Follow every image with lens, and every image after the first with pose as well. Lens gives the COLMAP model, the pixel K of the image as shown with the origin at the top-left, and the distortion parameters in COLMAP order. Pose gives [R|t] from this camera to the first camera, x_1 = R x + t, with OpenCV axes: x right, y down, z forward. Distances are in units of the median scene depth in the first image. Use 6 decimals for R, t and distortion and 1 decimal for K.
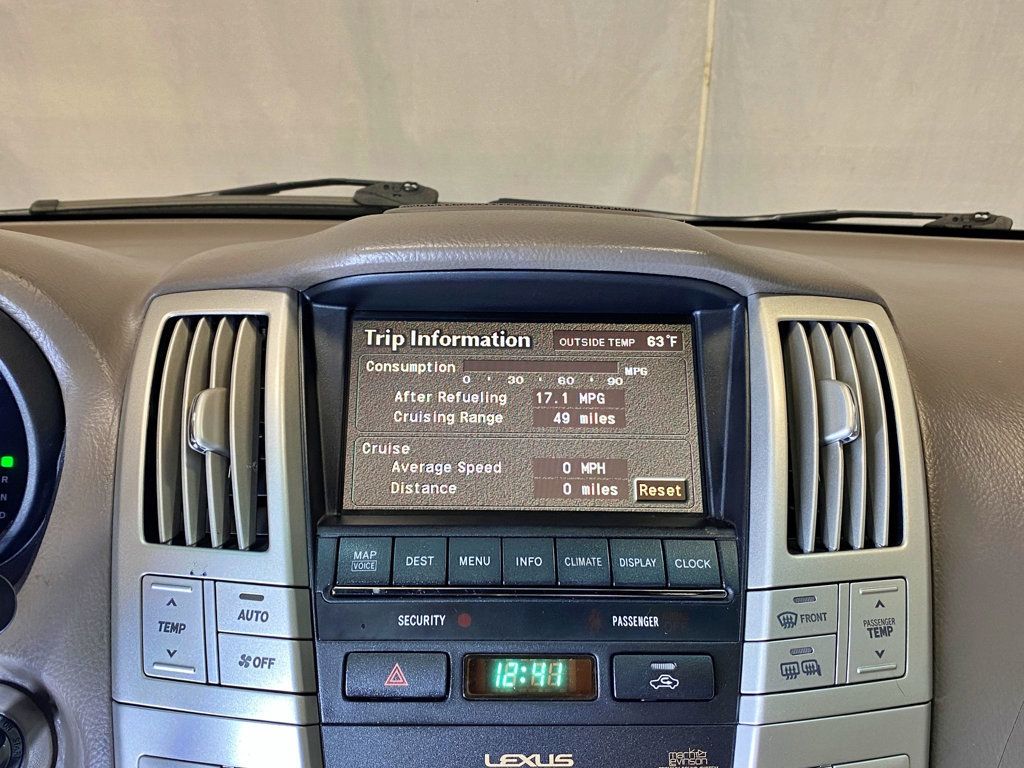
lens RADIAL K [[987.1, 0, 512.0], [0, 987.1, 384.0], [0, 0, 1]] dist [0.190490, -0.626048]
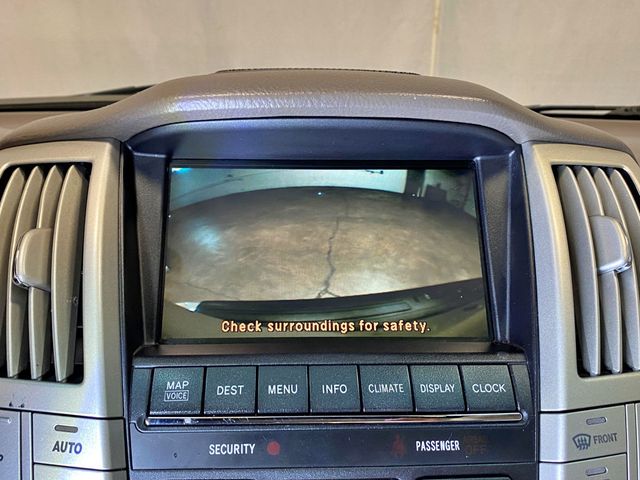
lens RADIAL K [[613.5, 0, 320.0], [0, 613.5, 240.0], [0, 0, 1]] dist [0.088163, -0.211272]
pose [[0.999686, -0.010217, 0.022895, -0.011461], [0.010081, 0.999931, 0.006036, 0.016794], [-0.022955, -0.005803, 0.999720, 0.343331]]
